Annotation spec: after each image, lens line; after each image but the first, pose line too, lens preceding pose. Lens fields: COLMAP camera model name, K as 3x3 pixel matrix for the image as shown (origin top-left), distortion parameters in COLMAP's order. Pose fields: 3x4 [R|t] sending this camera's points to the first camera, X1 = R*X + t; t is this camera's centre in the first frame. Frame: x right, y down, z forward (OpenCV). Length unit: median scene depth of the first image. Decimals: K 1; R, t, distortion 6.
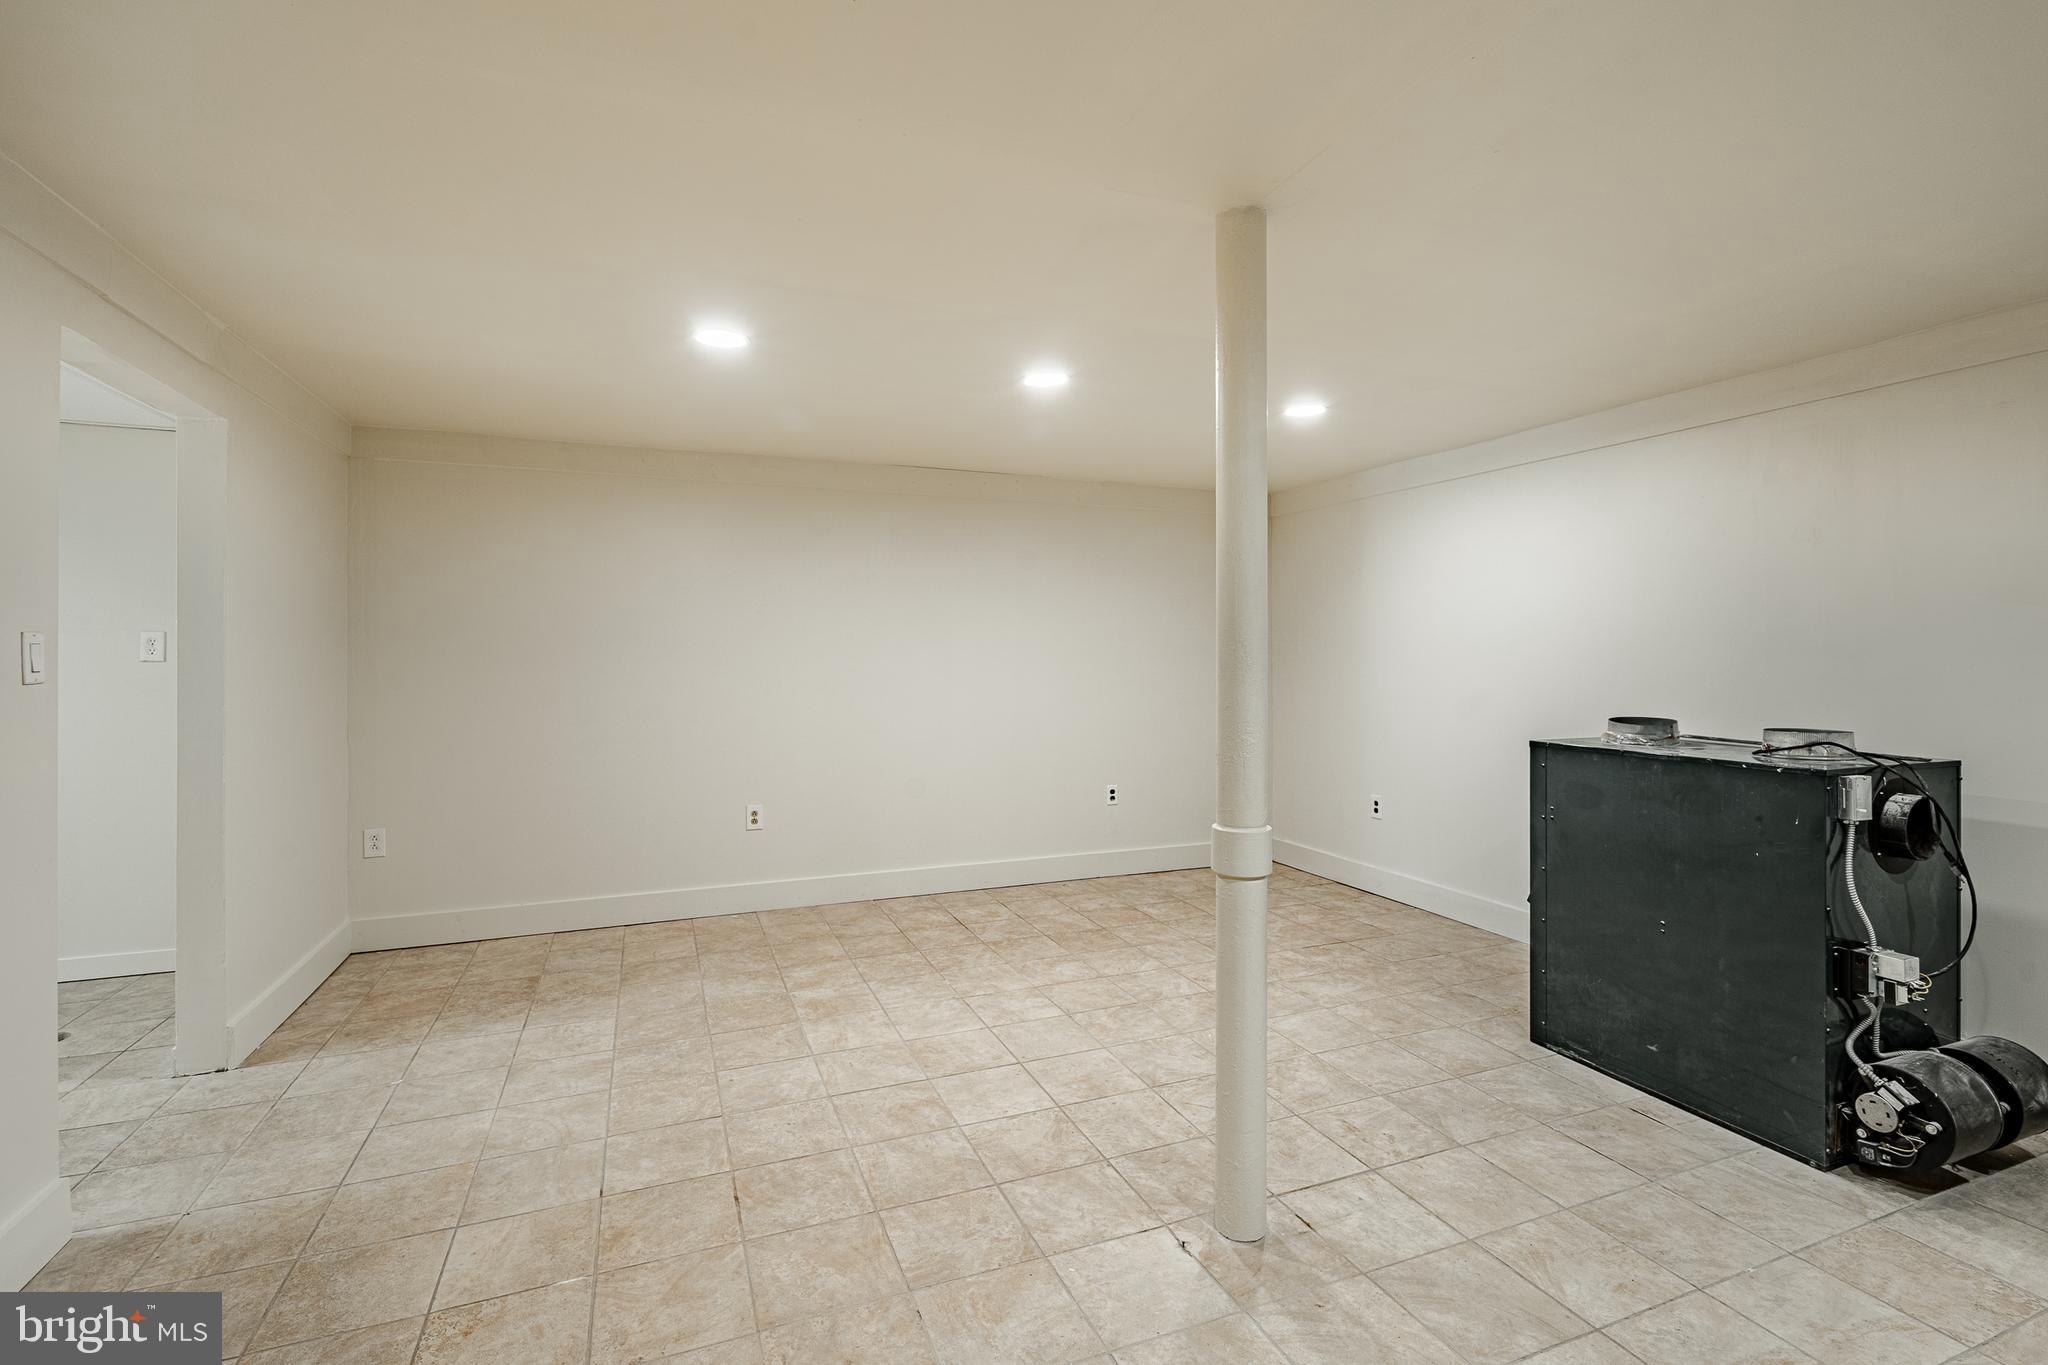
lens RADIAL K [[935.1, 0, 1024.6], [0, 935.1, 665.9], [0, 0, 1]] dist [0.000992, 0.000155]
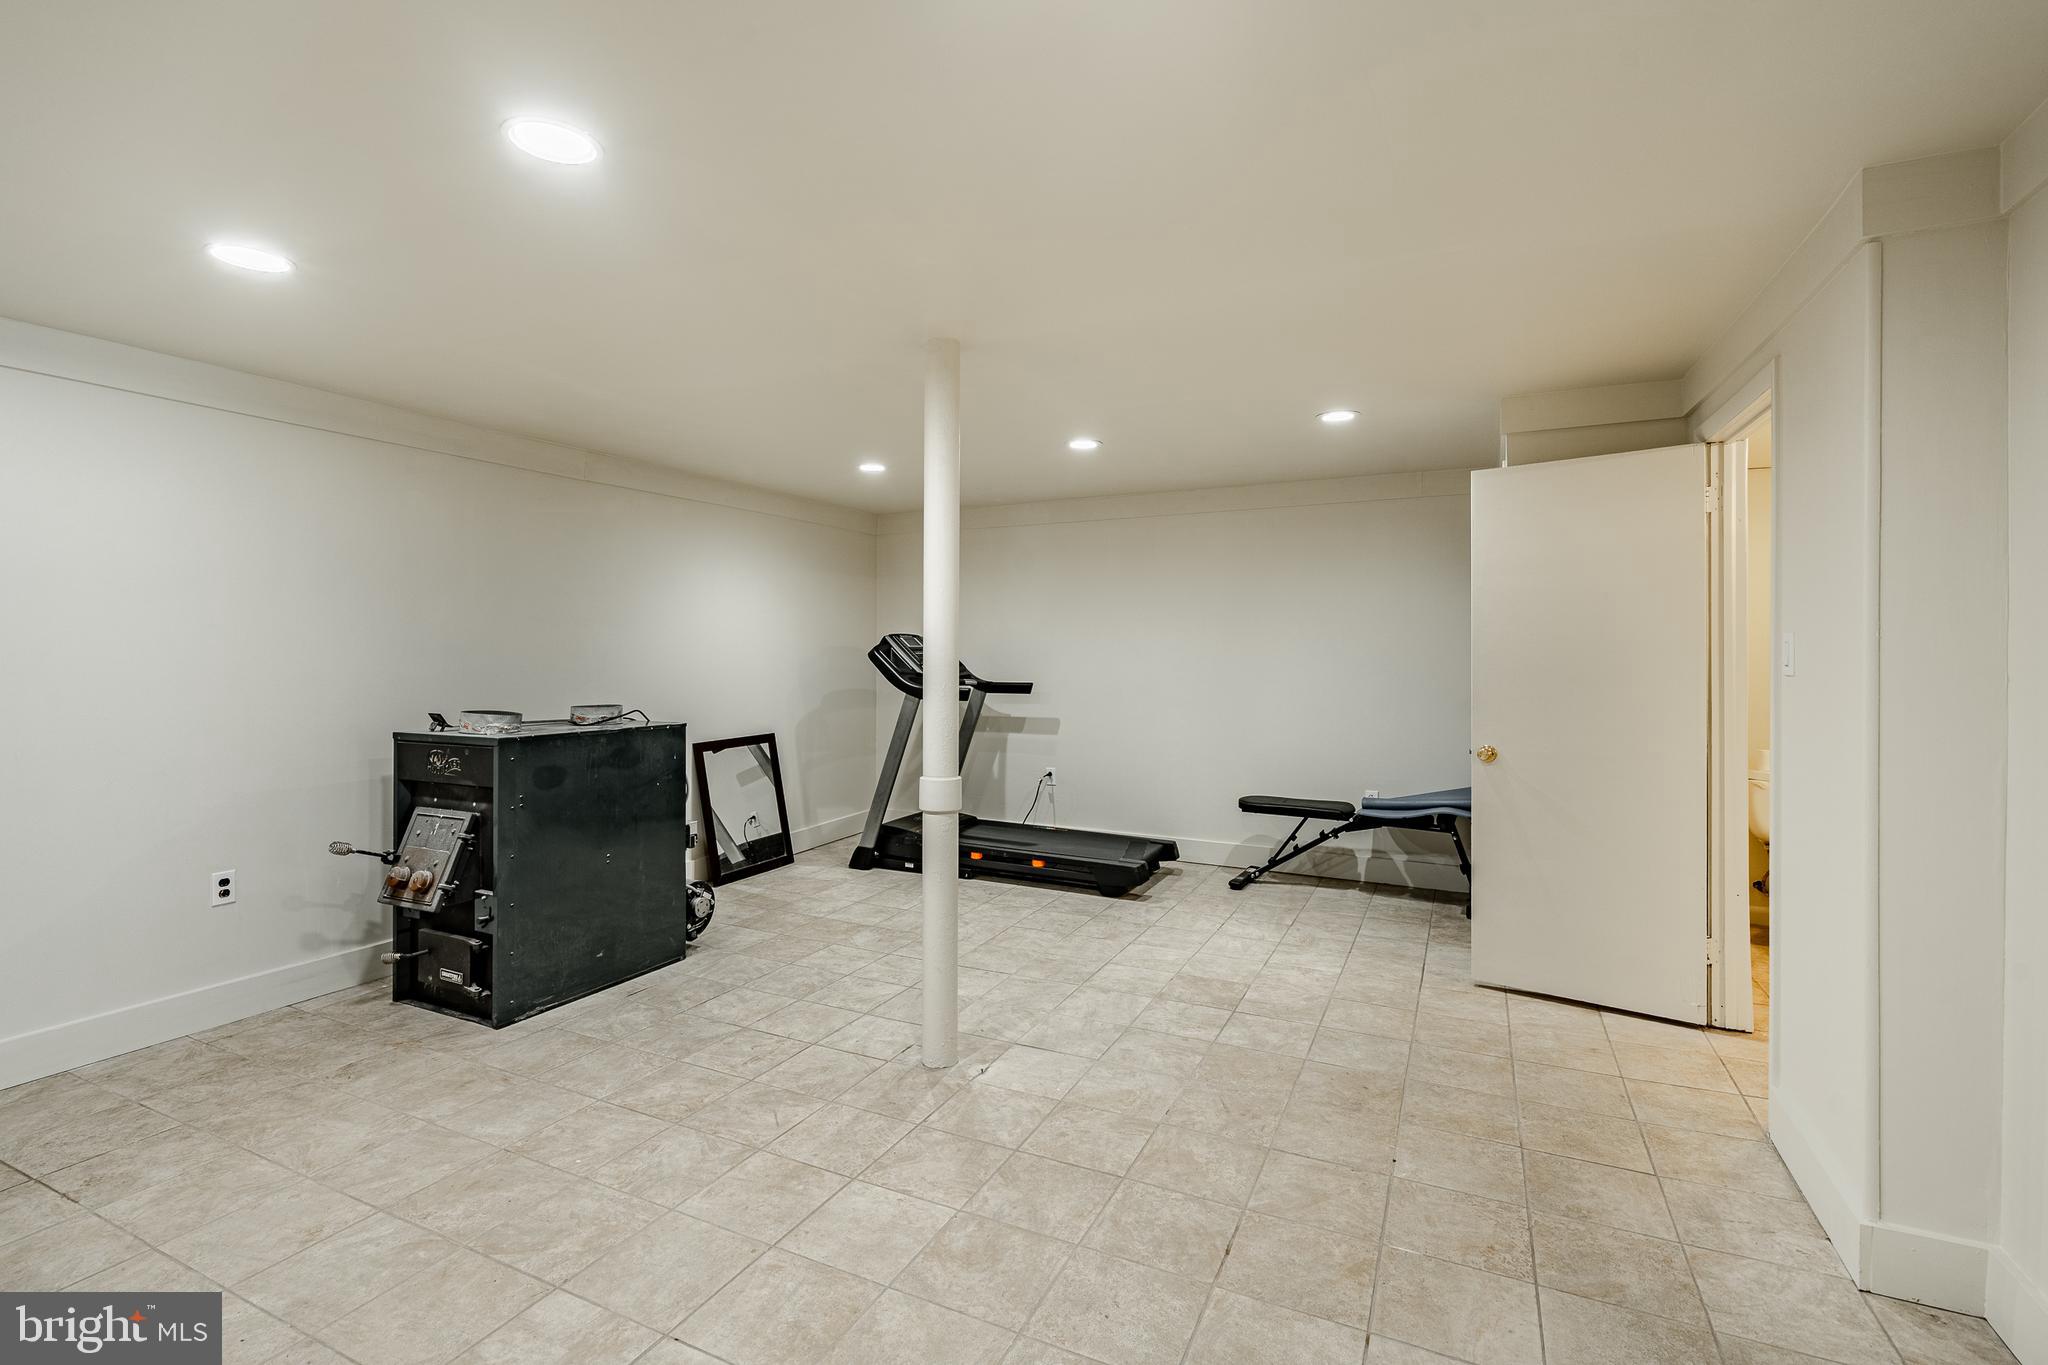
lens RADIAL K [[935.1, 0, 1021.3], [0, 935.1, 668.2], [0, 0, 1]] dist [0.000992, 0.000155]
pose [[-0.674614, -0.009319, 0.738112, -0.799759], [0.008252, 0.999763, 0.020164, -0.017069], [-0.738124, 0.019694, -0.674377, 1.668826]]
